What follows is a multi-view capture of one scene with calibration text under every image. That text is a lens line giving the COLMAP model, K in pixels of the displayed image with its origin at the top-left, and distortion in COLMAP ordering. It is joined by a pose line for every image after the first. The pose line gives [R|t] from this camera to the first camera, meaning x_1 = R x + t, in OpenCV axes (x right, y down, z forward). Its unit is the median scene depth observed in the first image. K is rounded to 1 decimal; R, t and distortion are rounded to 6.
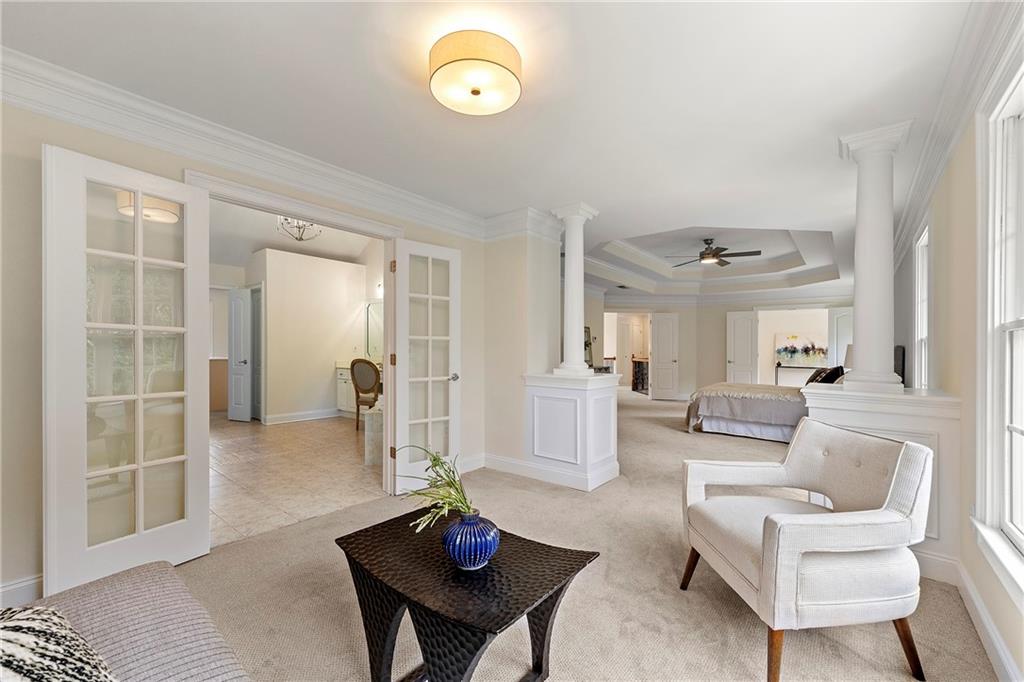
lens RADIAL K [[417.0, 0, 510.3], [0, 417.0, 349.5], [0, 0, 1]] dist [0.000461, -0.000260]
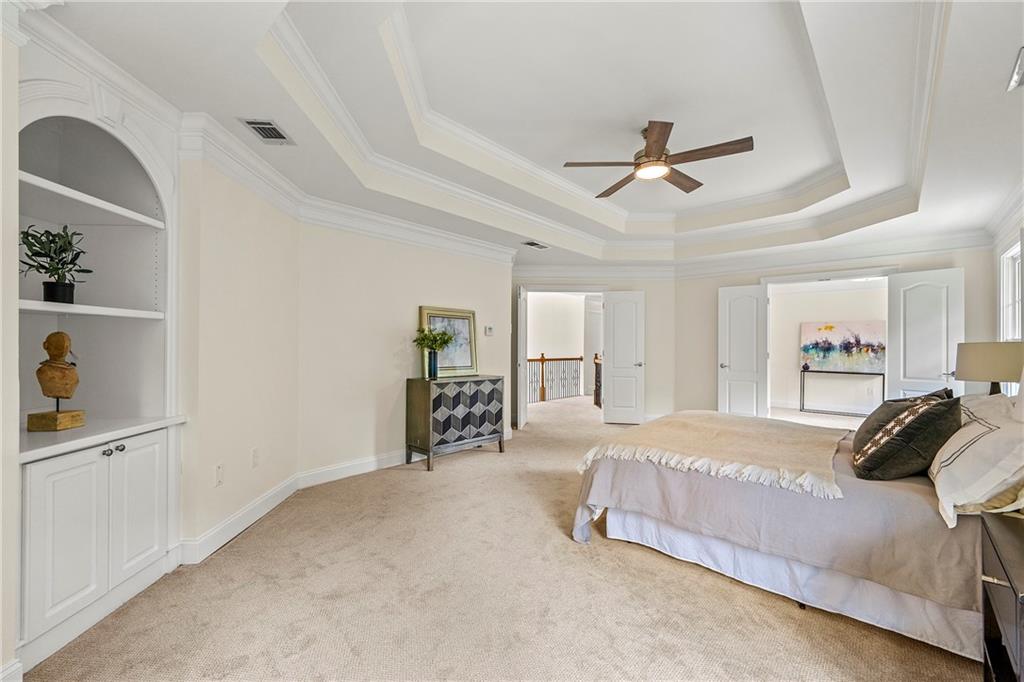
lens RADIAL K [[417.0, 0, 514.1], [0, 417.0, 346.4], [0, 0, 1]] dist [0.000461, -0.000260]
pose [[0.998677, -0.003337, -0.051321, 0.216038], [0.003419, 0.999993, 0.001514, -0.001741], [0.051316, -0.001687, 0.998681, 0.313181]]
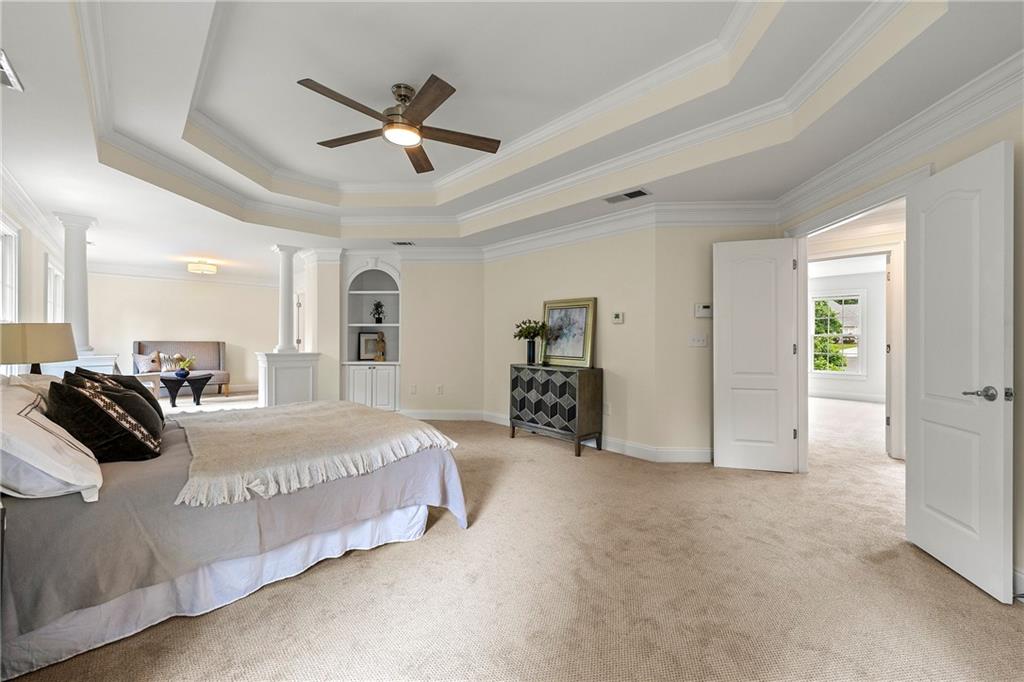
lens RADIAL K [[417.0, 0, 508.3], [0, 417.0, 342.5], [0, 0, 1]] dist [0.000461, -0.000260]
pose [[-0.166620, -0.001079, -0.986021, 0.626284], [-0.005717, 0.999984, -0.000128, 0.006560], [0.986005, 0.005616, -0.166623, 0.818653]]
